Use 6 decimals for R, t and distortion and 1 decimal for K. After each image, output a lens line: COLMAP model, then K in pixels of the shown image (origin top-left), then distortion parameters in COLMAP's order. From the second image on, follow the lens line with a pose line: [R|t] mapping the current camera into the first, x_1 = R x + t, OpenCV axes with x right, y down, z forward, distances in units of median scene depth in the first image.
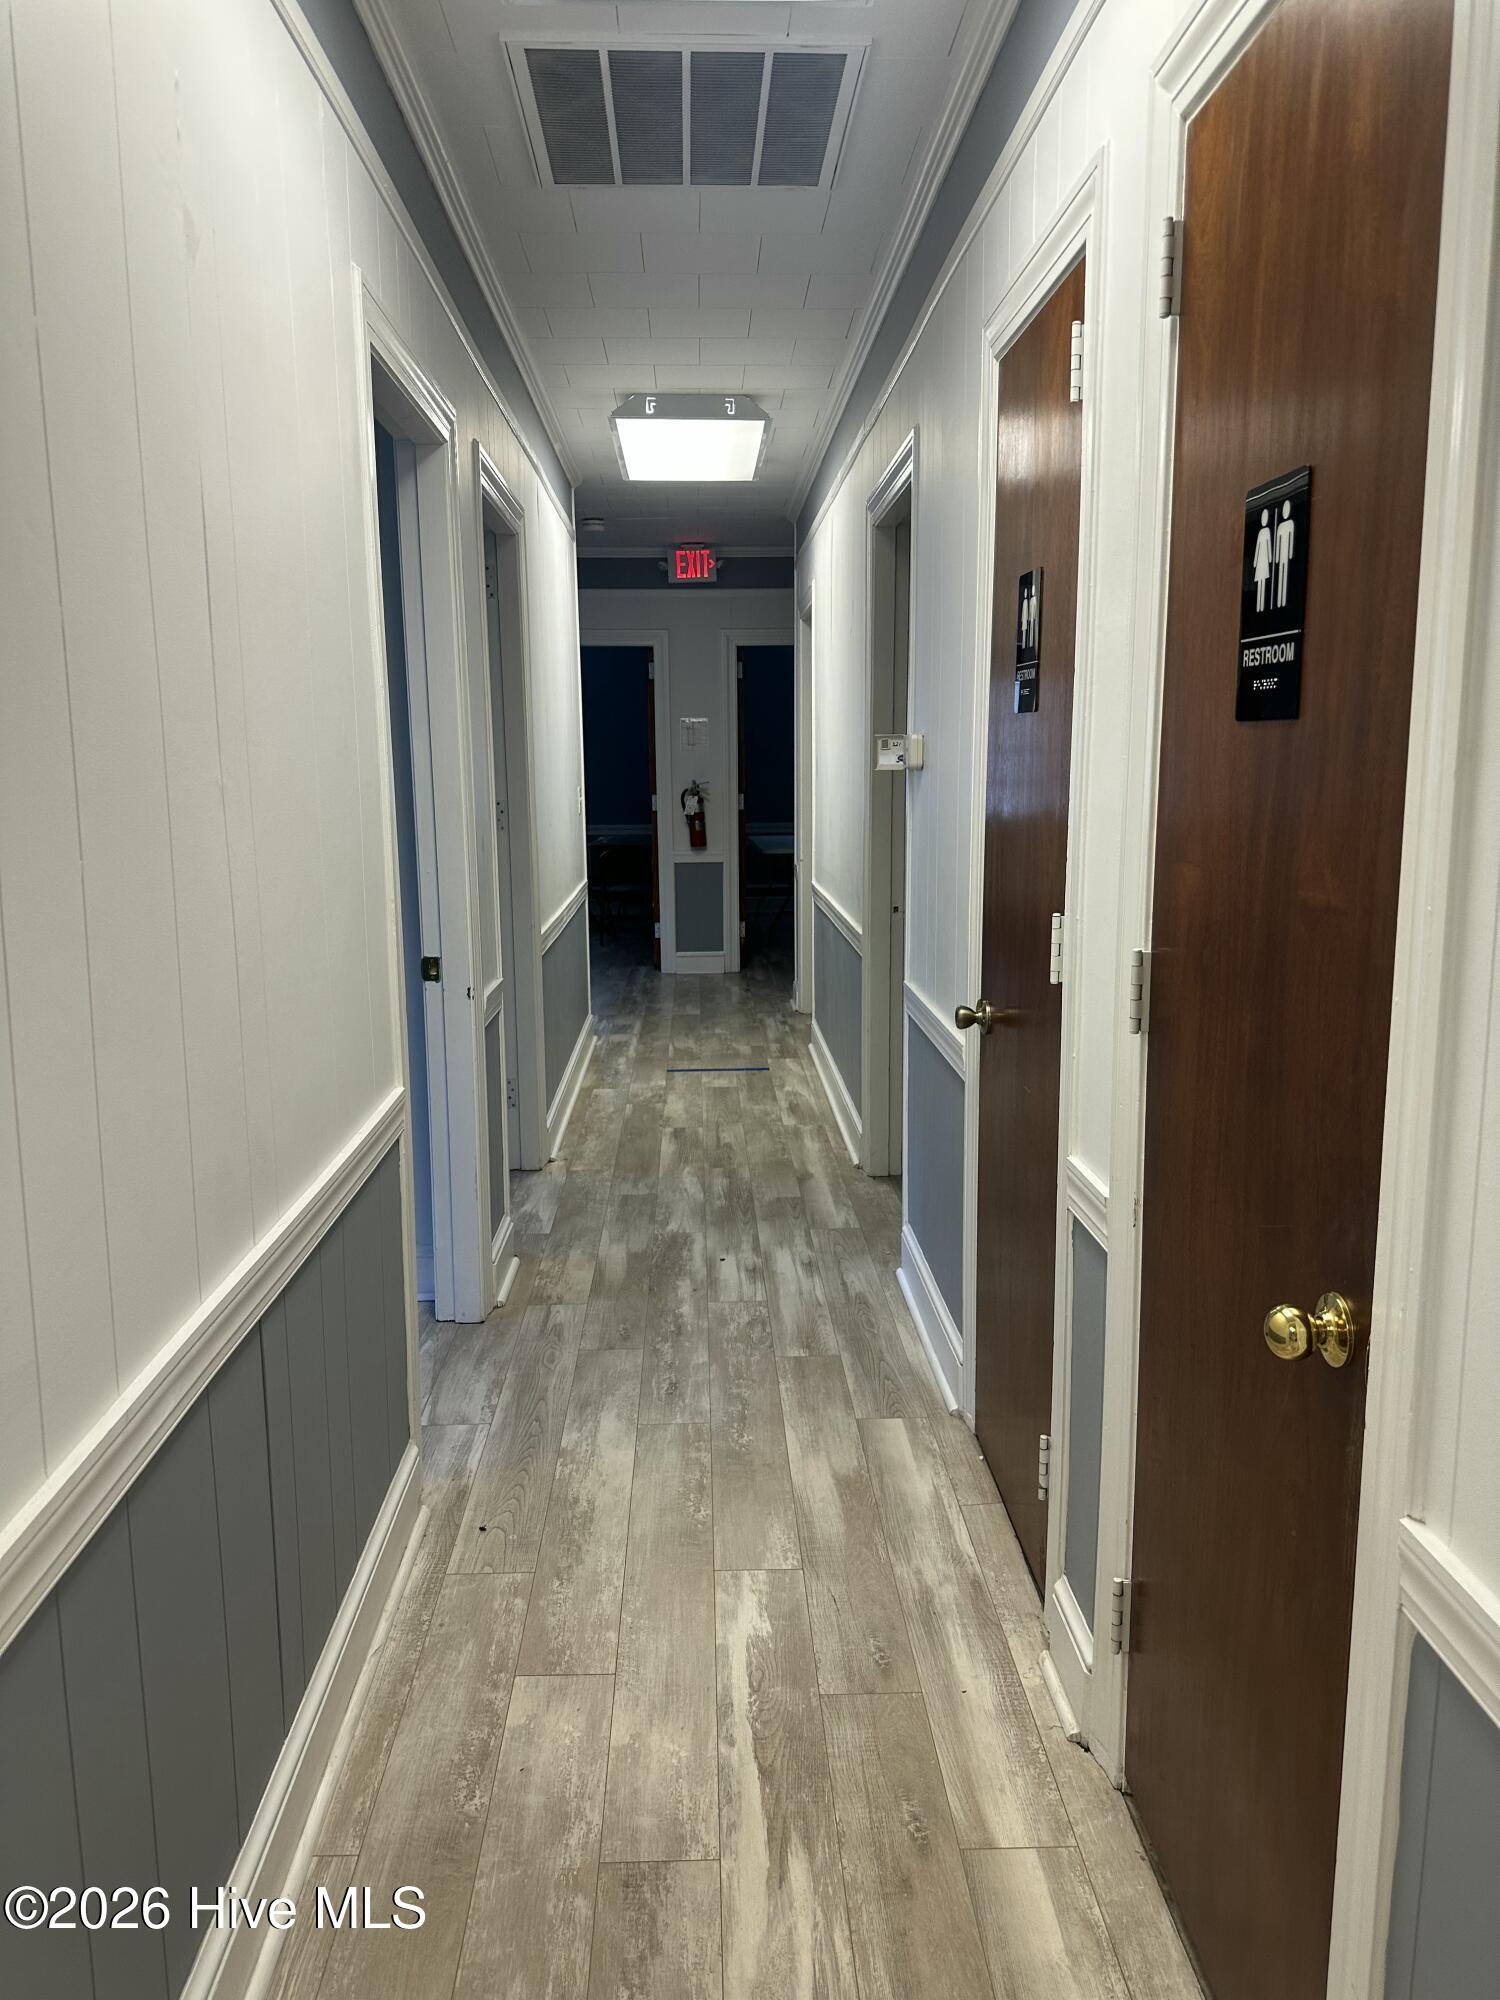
lens RADIAL K [[1456.9, 0, 750.0], [0, 1456.9, 1000.0], [0, 0, 1]] dist [0.046948, -0.002941]
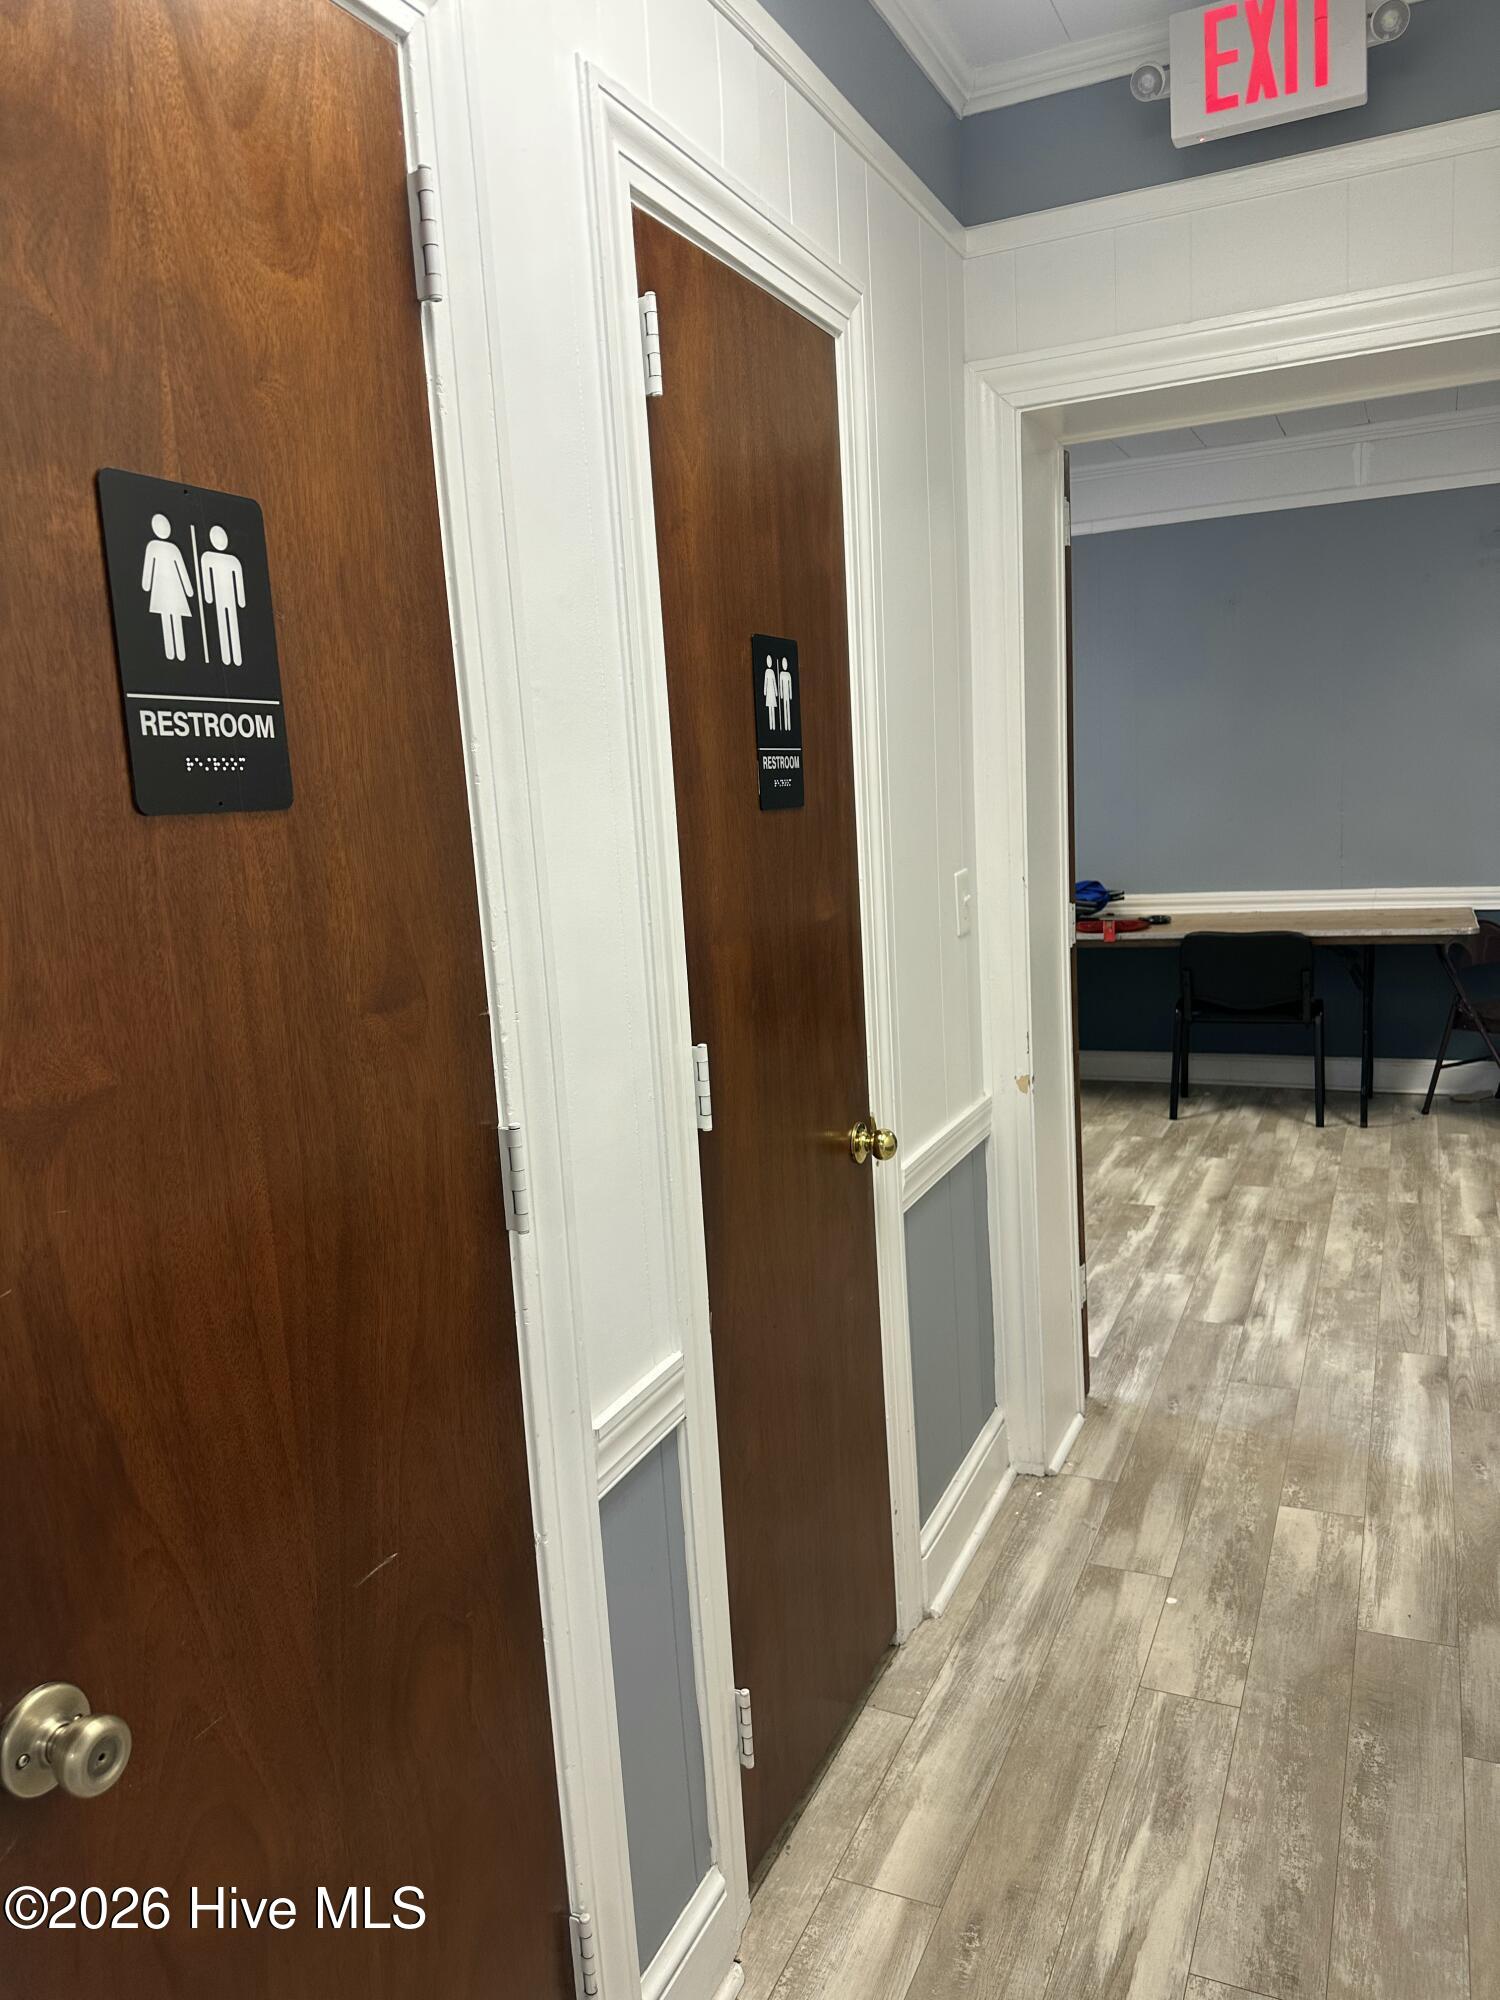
lens RADIAL K [[1393.0, 0, 750.0], [0, 1393.0, 1000.0], [0, 0, 1]] dist [0.005214, 0.002210]
pose [[-0.882157, -0.020294, 0.470518, -0.194201], [0.143457, 0.940014, 0.309506, -0.353493], [-0.448574, 0.340532, -0.826329, 1.764845]]
